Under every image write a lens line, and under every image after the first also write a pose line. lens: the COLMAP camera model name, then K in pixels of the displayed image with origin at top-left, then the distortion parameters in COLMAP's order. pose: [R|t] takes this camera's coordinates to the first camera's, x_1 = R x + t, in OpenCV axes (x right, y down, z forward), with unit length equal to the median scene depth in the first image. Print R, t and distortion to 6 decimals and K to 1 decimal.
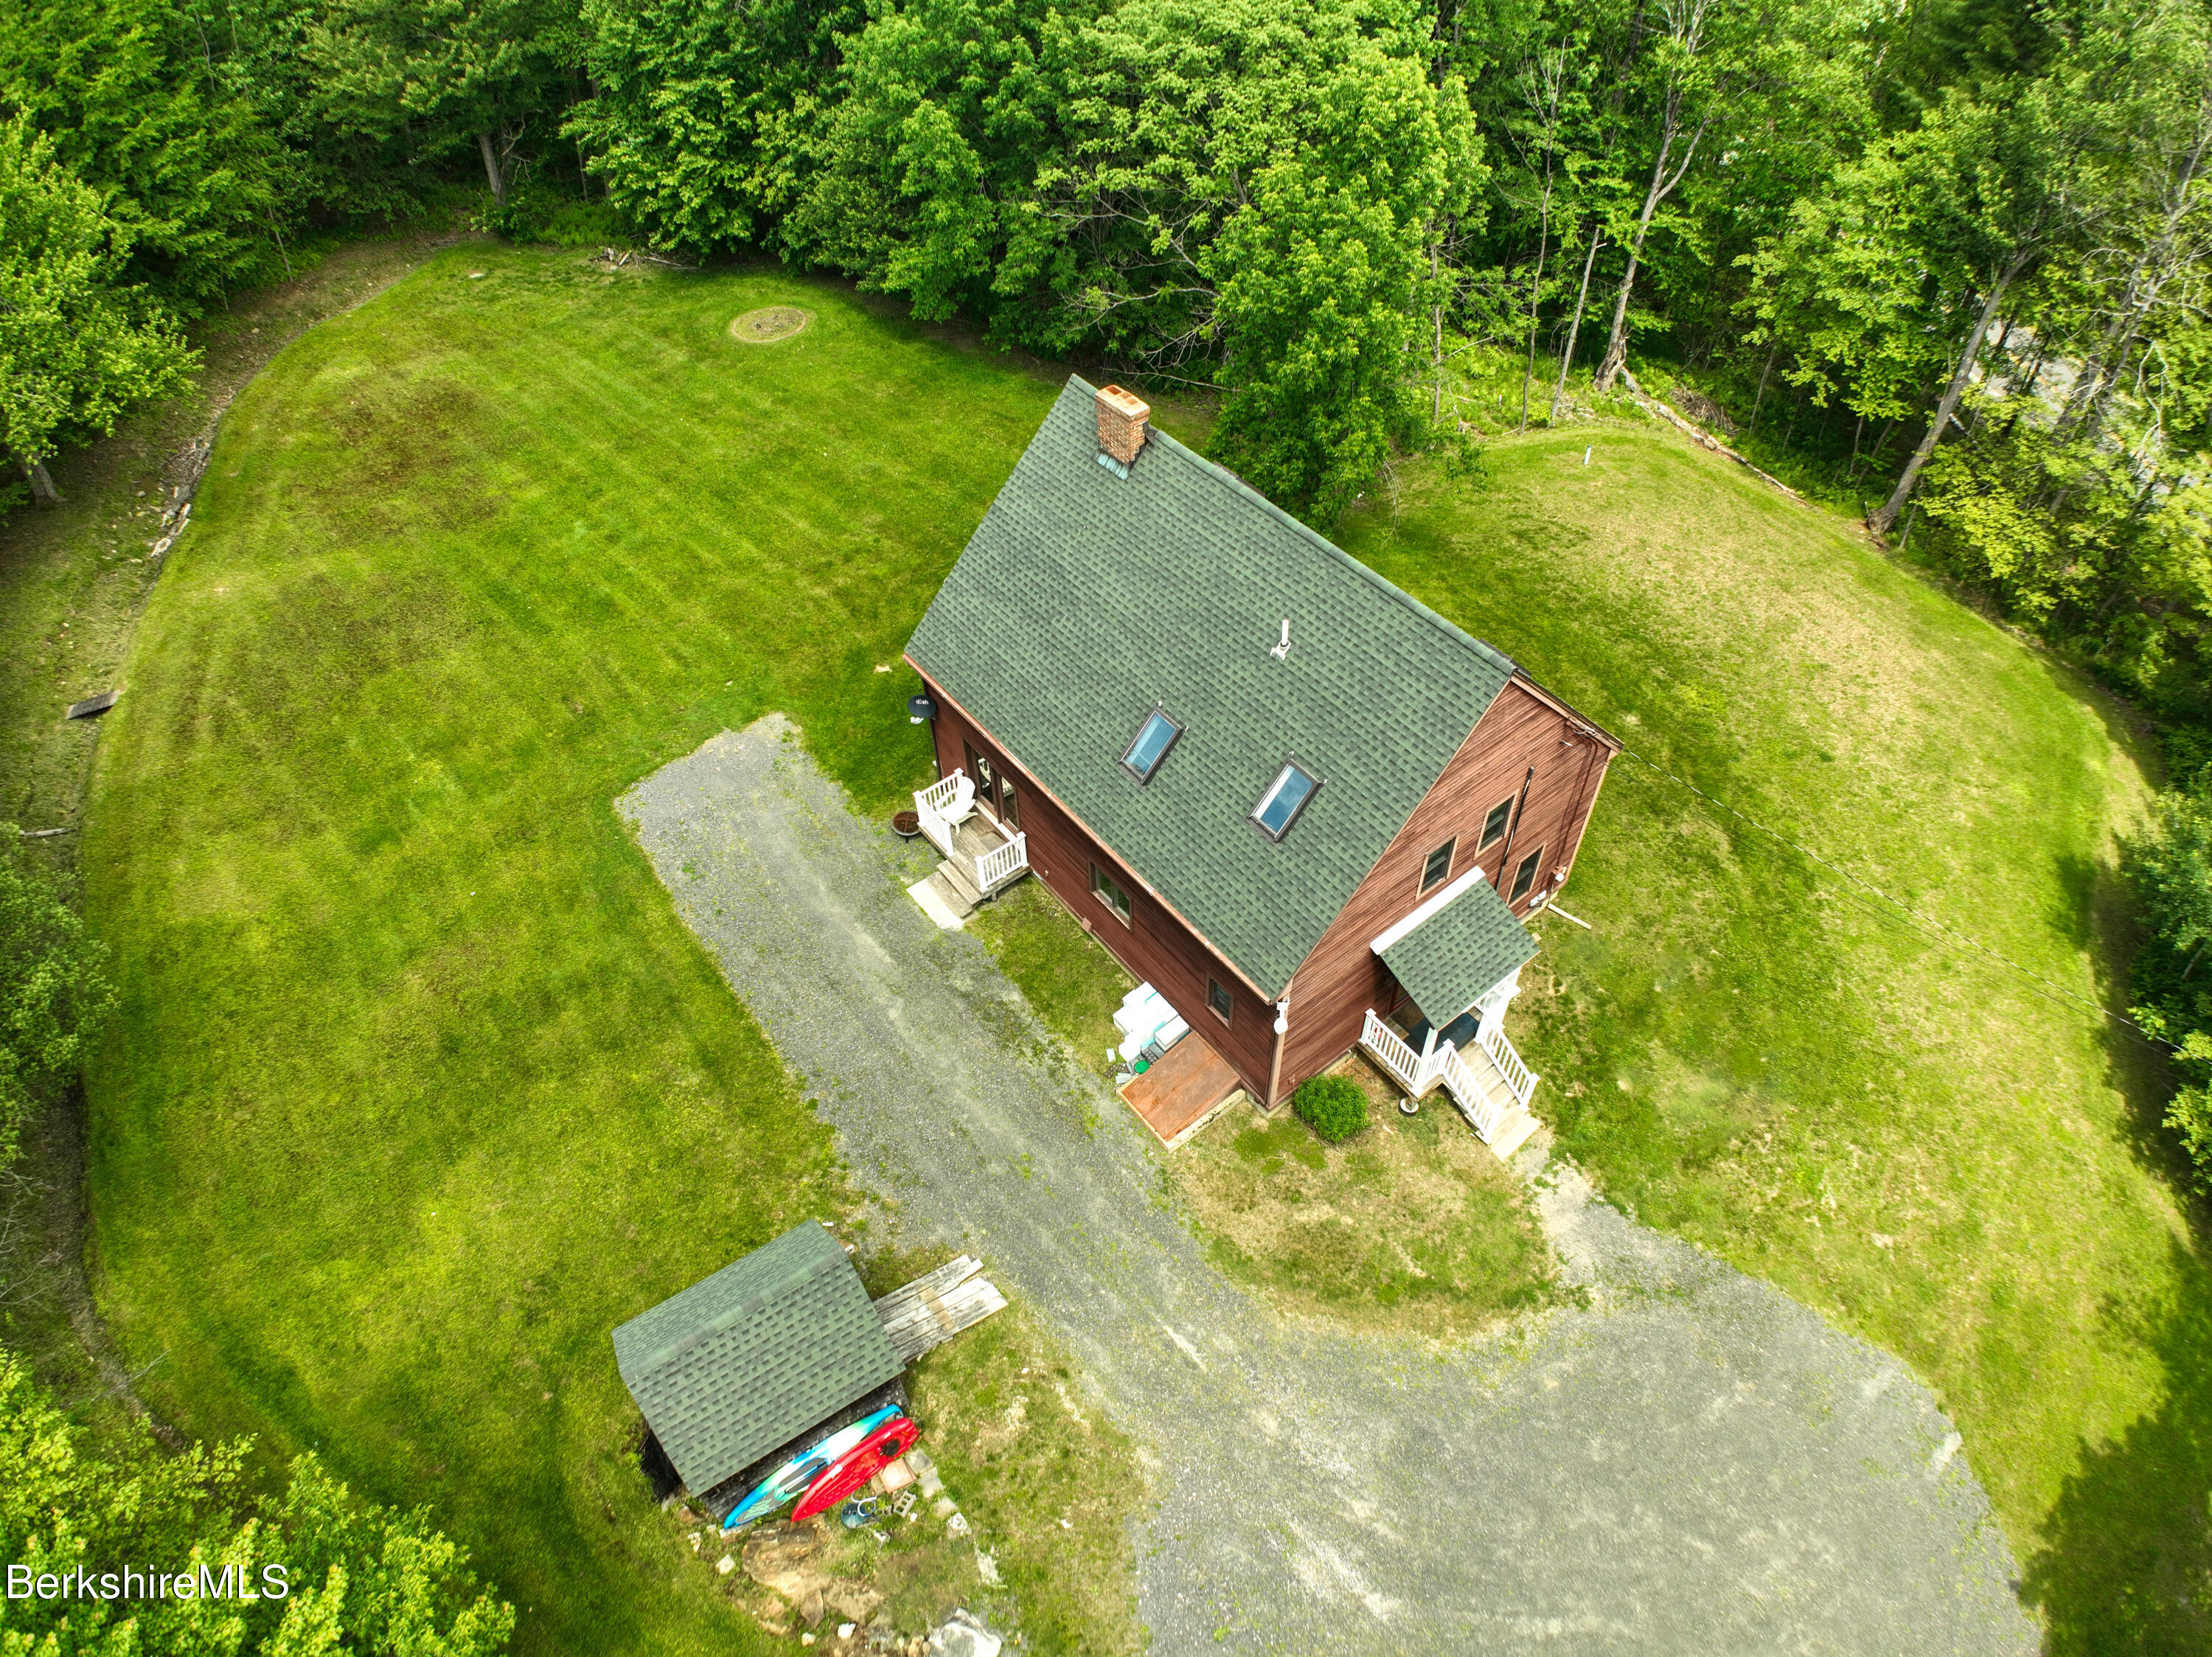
lens RADIAL K [[1374.2, 0, 1121.5], [0, 1374.2, 834.4], [0, 0, 1]] dist [-0.177278, 0.022457]
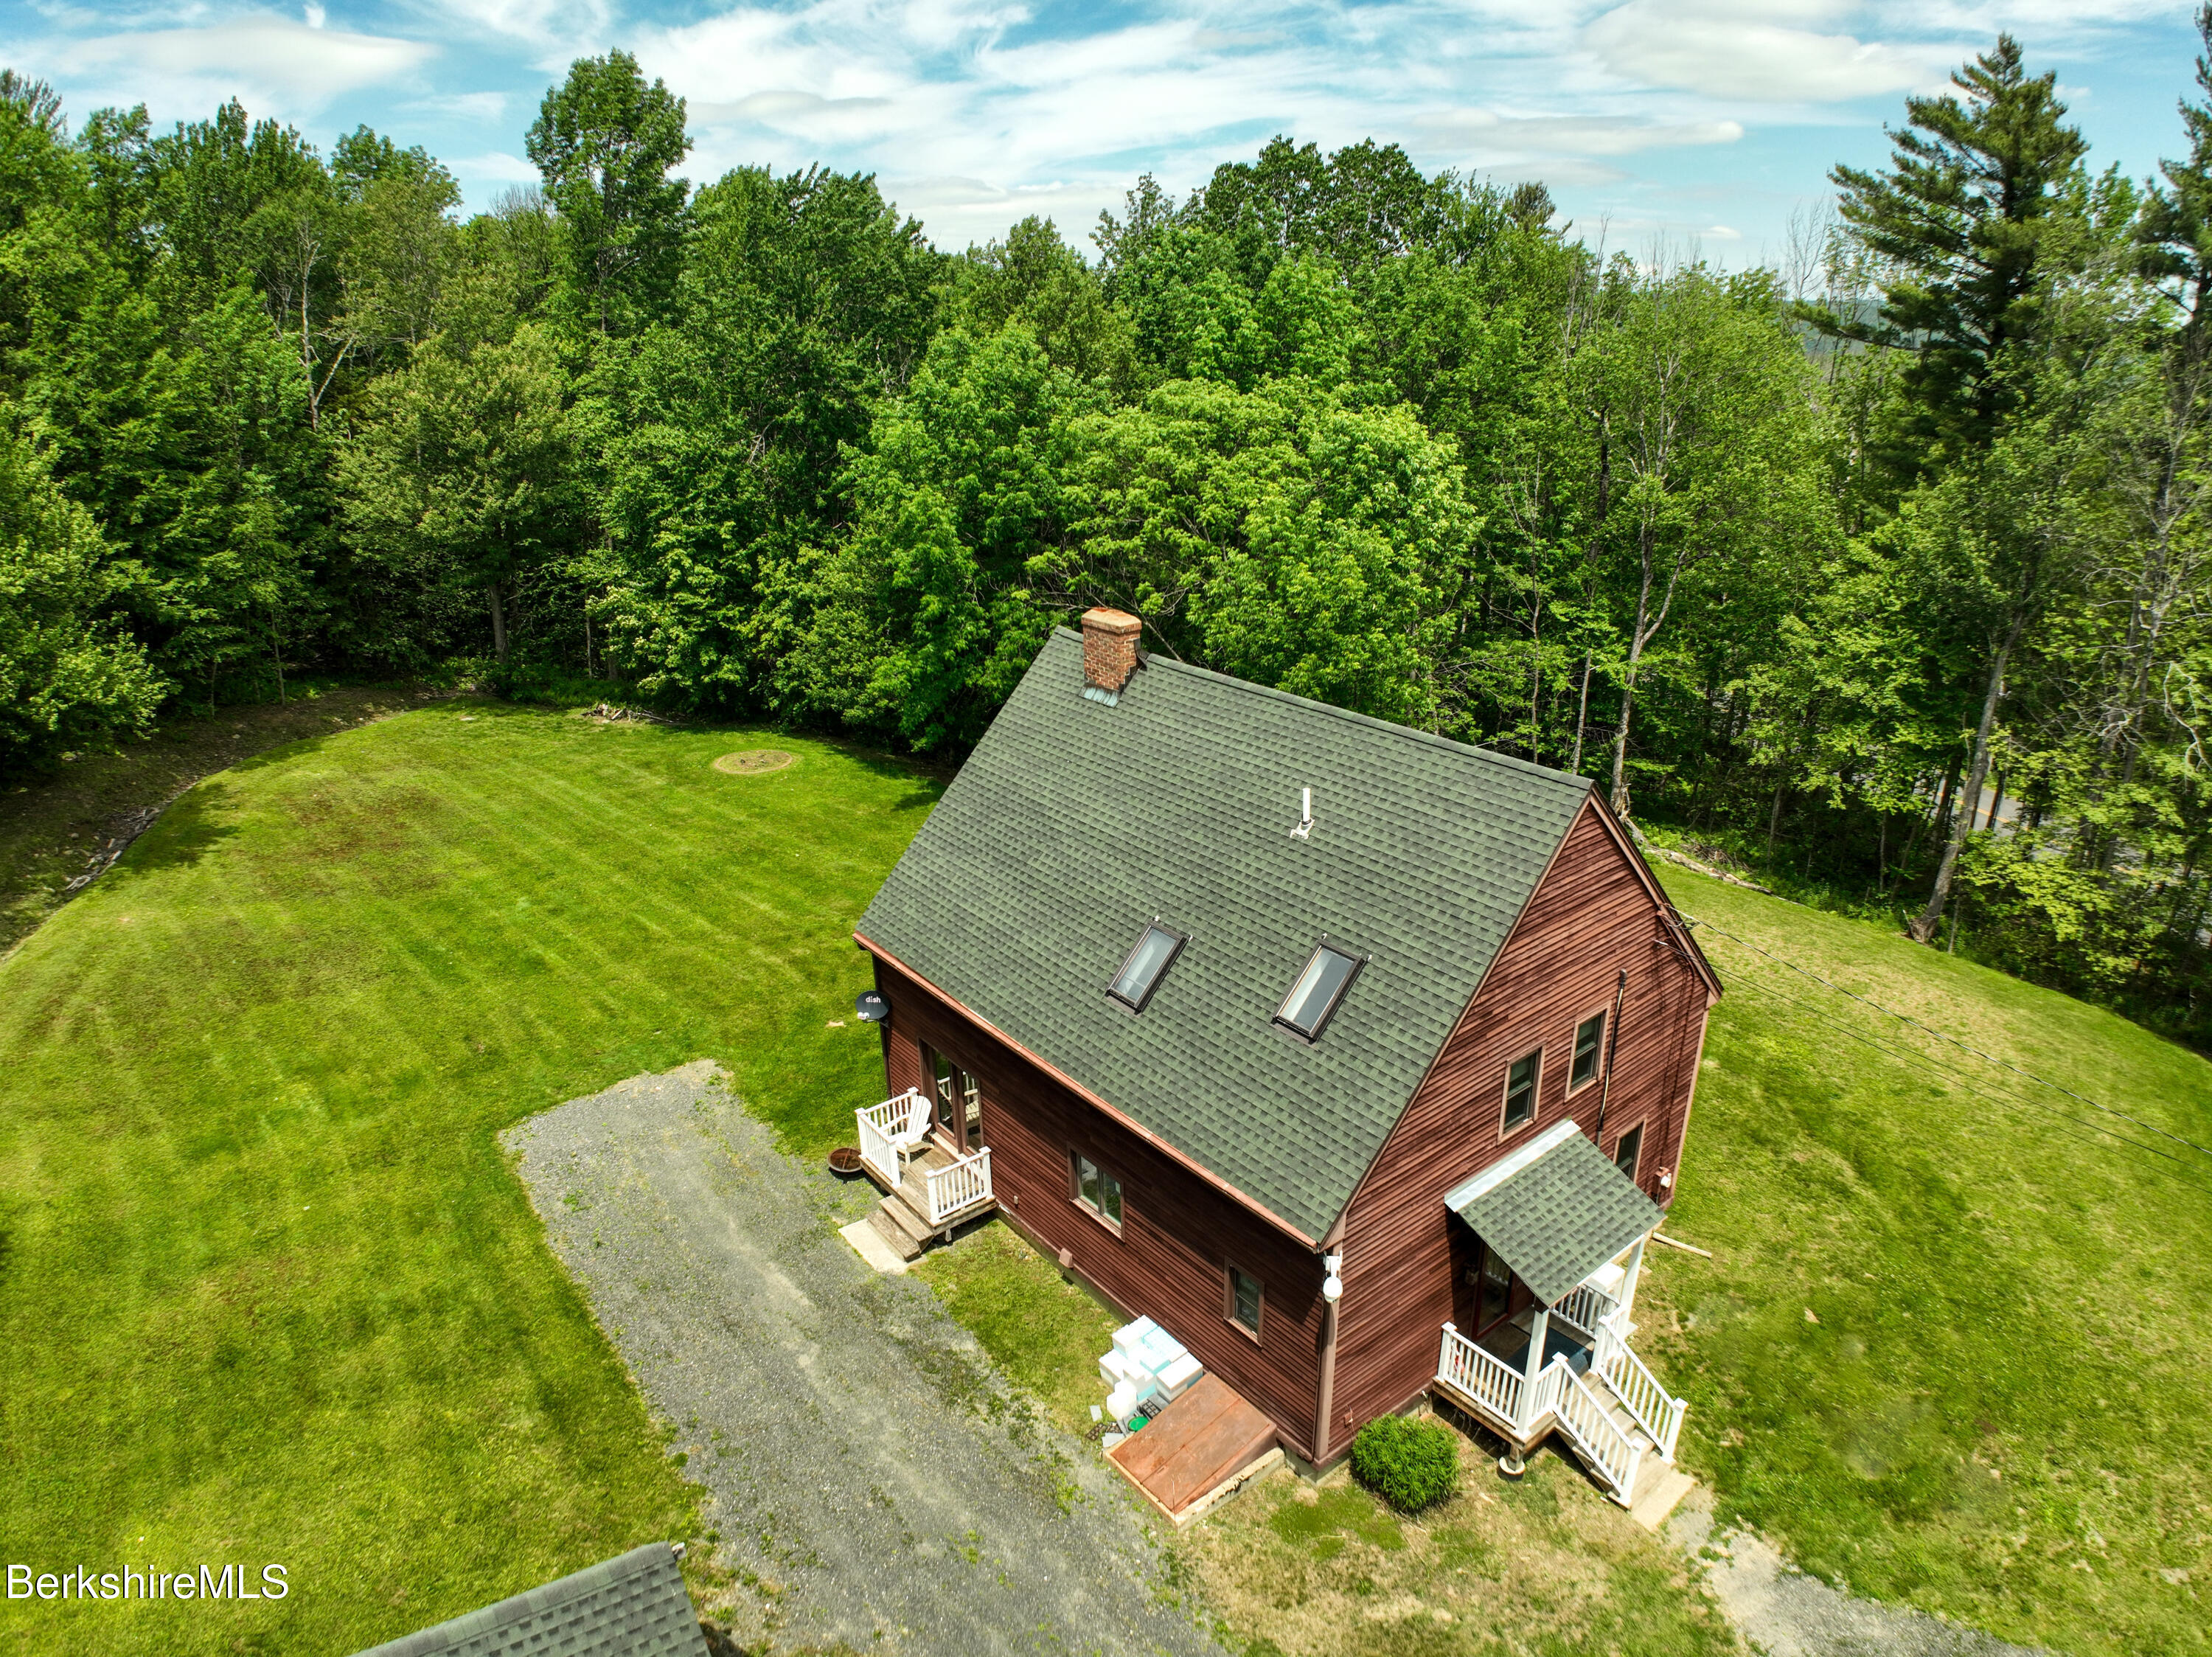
lens RADIAL K [[1376.4, 0, 1116.6], [0, 1376.4, 821.2], [0, 0, 1]] dist [-0.184159, 0.031288]
pose [[0.999997, -0.002416, -0.000295, 0.003894], [0.002004, 0.885879, -0.463912, 0.203954], [0.001382, 0.463910, 0.885881, 0.220889]]
